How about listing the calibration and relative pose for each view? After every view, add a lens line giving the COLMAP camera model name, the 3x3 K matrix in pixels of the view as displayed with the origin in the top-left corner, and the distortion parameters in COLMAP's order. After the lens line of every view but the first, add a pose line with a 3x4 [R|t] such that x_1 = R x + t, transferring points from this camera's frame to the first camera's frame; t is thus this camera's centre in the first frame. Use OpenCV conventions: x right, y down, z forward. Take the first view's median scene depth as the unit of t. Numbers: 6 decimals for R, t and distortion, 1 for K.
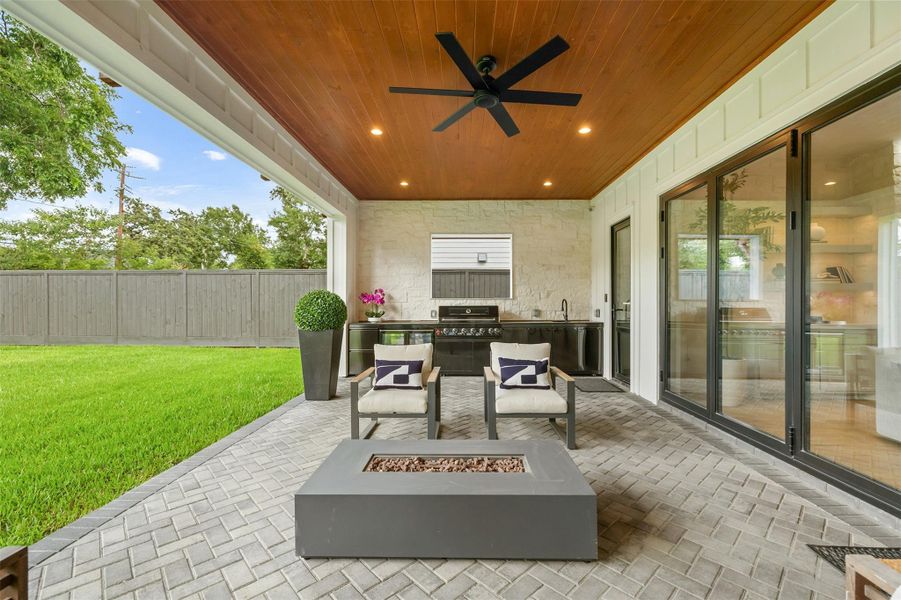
lens RADIAL K [[373.4, 0, 456.2], [0, 373.4, 304.9], [0, 0, 1]] dist [-0.002388, -0.000550]
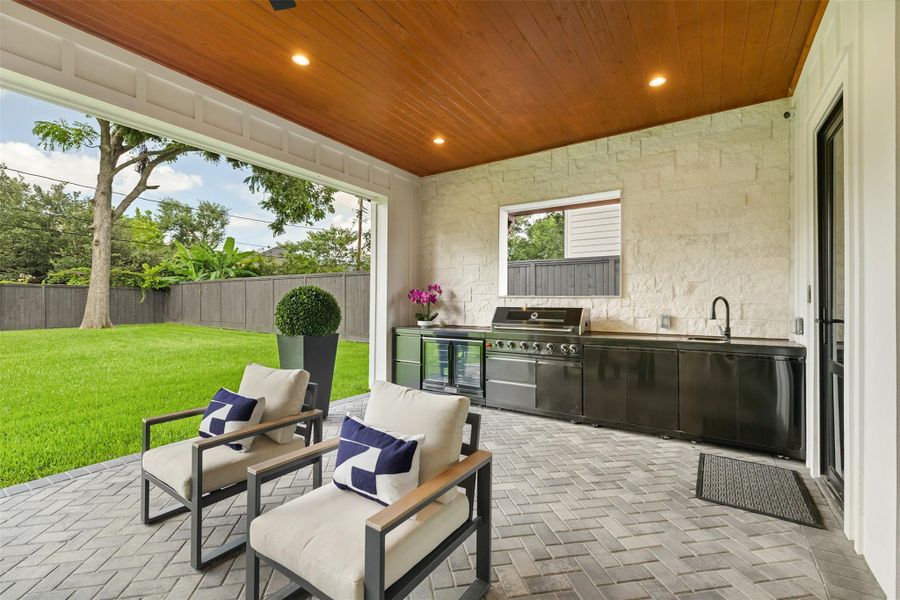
lens RADIAL K [[383.5, 0, 452.9], [0, 383.5, 298.9], [0, 0, 1]] dist [-0.000005, -0.000417]
pose [[0.843623, 0.000959, -0.536935, 0.251982], [-0.008663, 0.999893, -0.011826, -0.003000], [0.536866, 0.014628, 0.843540, 0.328198]]
